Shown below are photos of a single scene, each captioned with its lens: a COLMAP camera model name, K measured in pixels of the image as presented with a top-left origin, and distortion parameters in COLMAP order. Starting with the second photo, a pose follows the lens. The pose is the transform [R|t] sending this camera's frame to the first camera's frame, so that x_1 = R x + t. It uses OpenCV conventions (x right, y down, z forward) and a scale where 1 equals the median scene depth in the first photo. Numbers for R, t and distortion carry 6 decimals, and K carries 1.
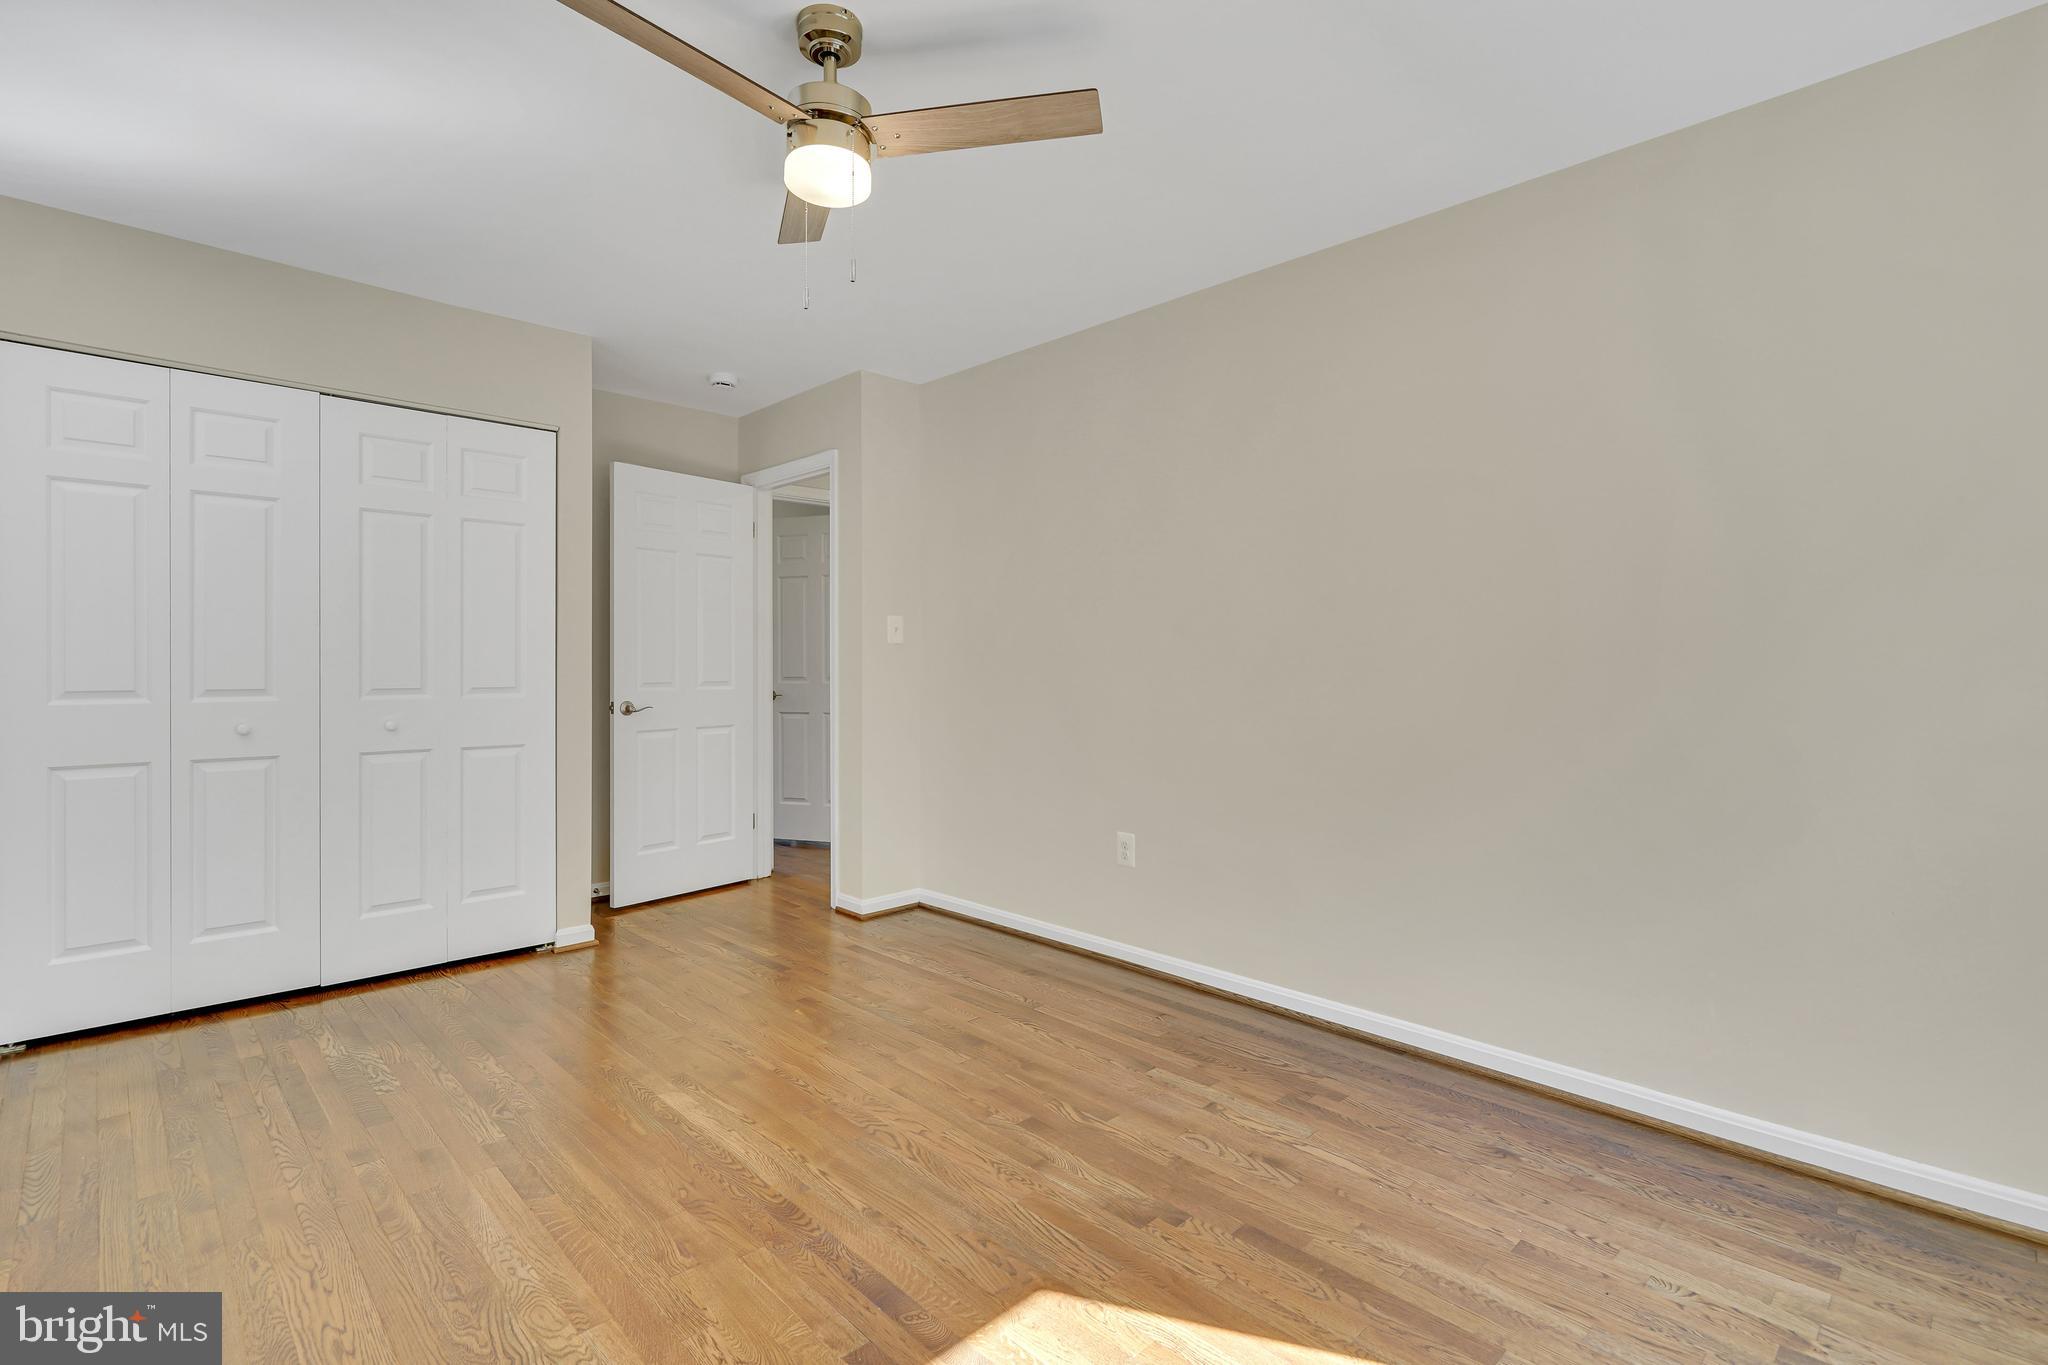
lens RADIAL K [[941.4, 0, 1025.9], [0, 941.4, 676.9], [0, 0, 1]] dist [-0.002467, 0.001504]
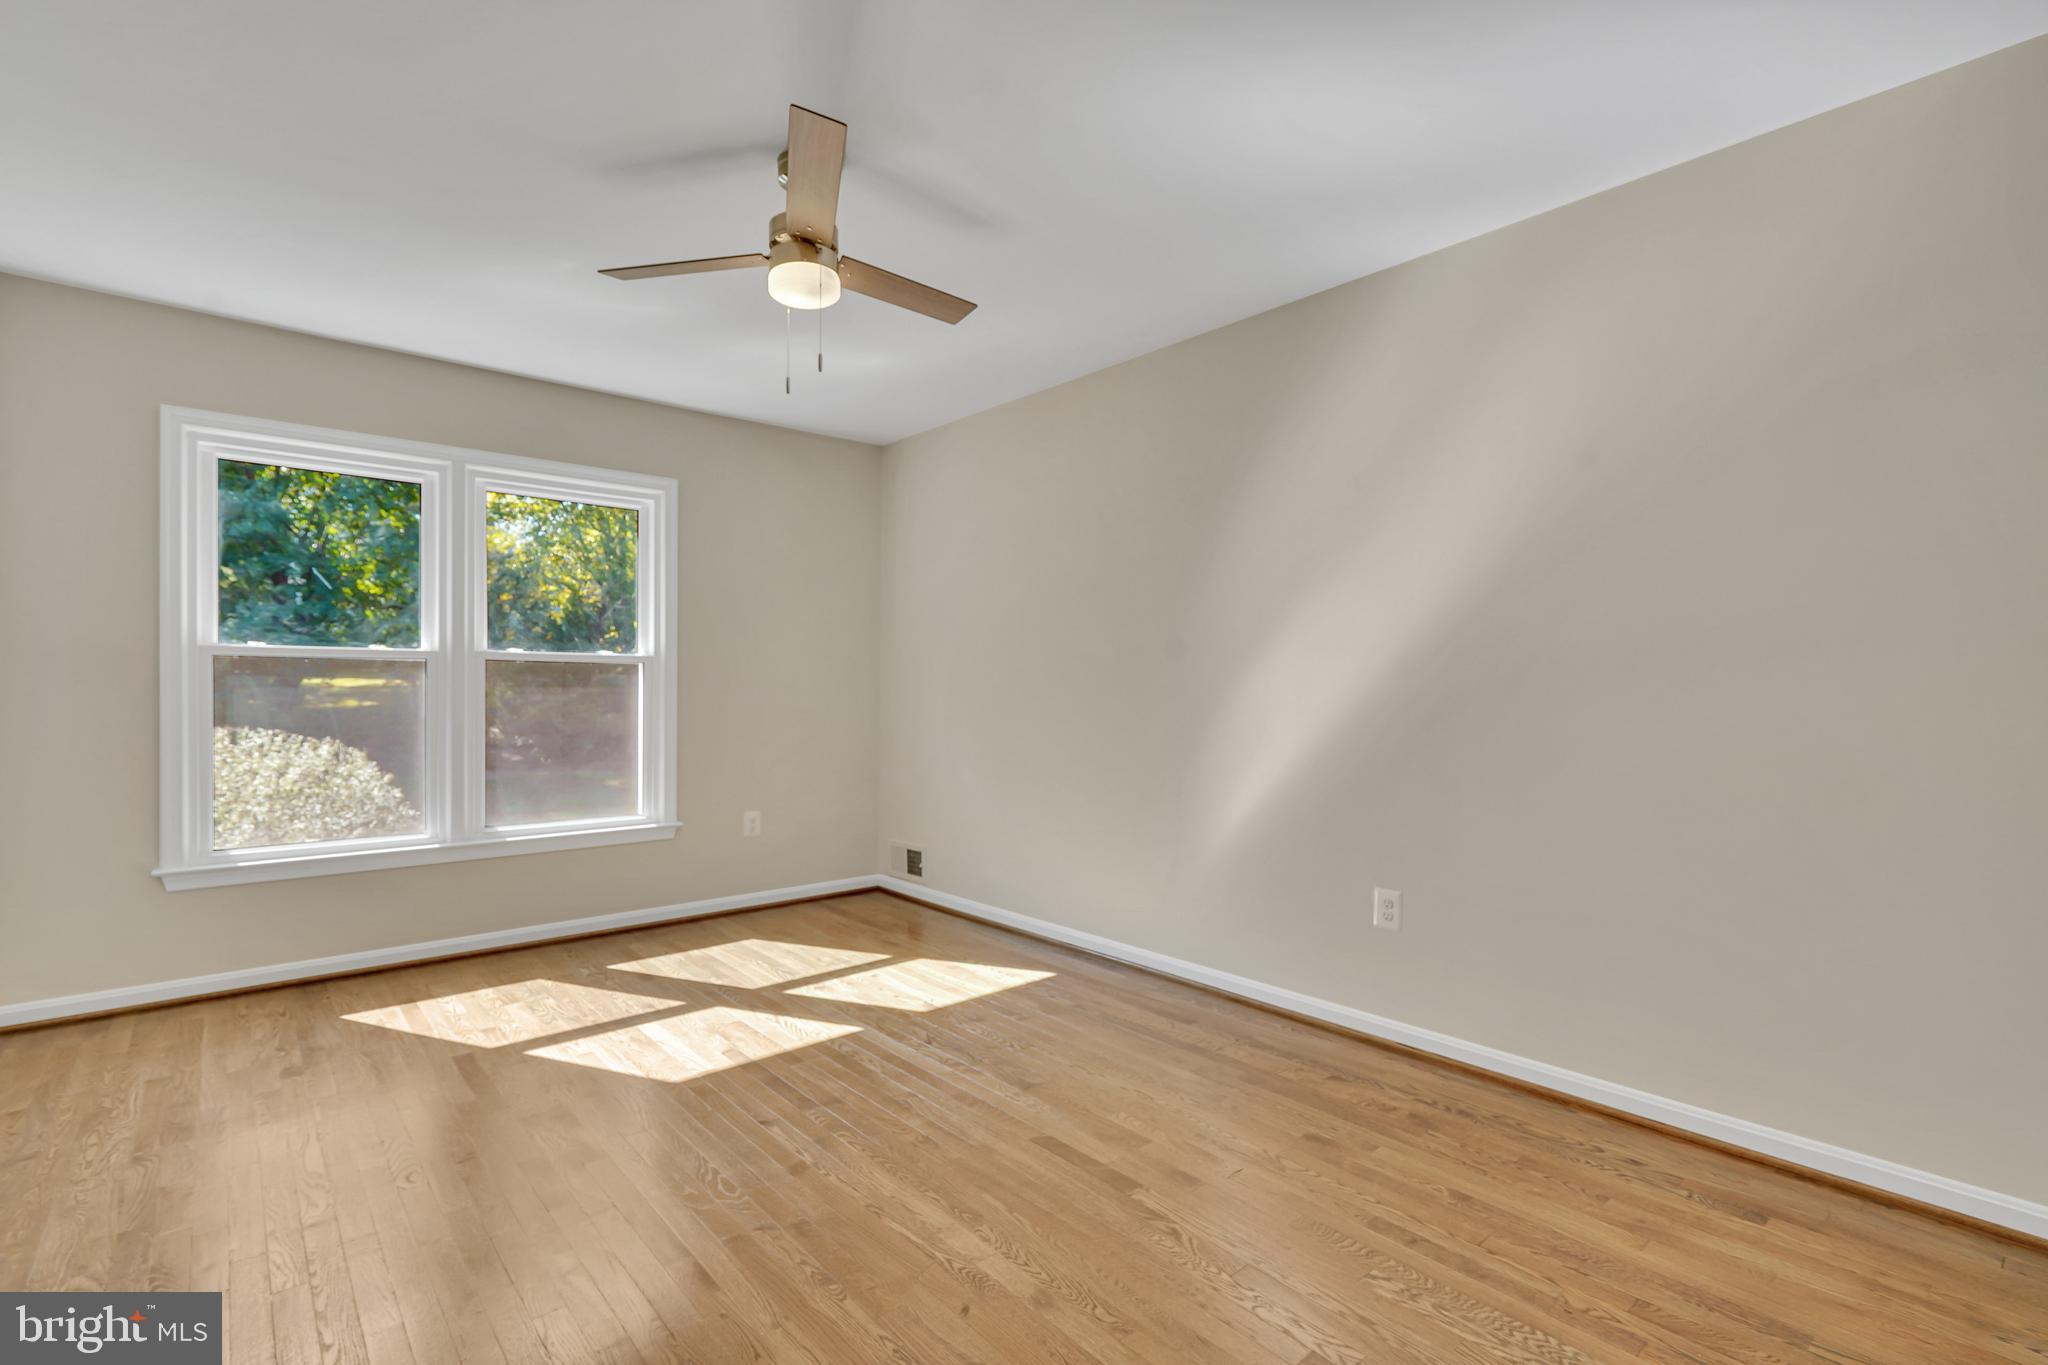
lens RADIAL K [[941.4, 0, 1022.9], [0, 941.4, 680.1], [0, 0, 1]] dist [-0.002467, 0.001504]
pose [[-0.997908, -0.002556, 0.064599, -0.498637], [-0.002557, 0.999997, 0.000077, -0.020539], [-0.064599, -0.000089, -0.997911, 1.904787]]
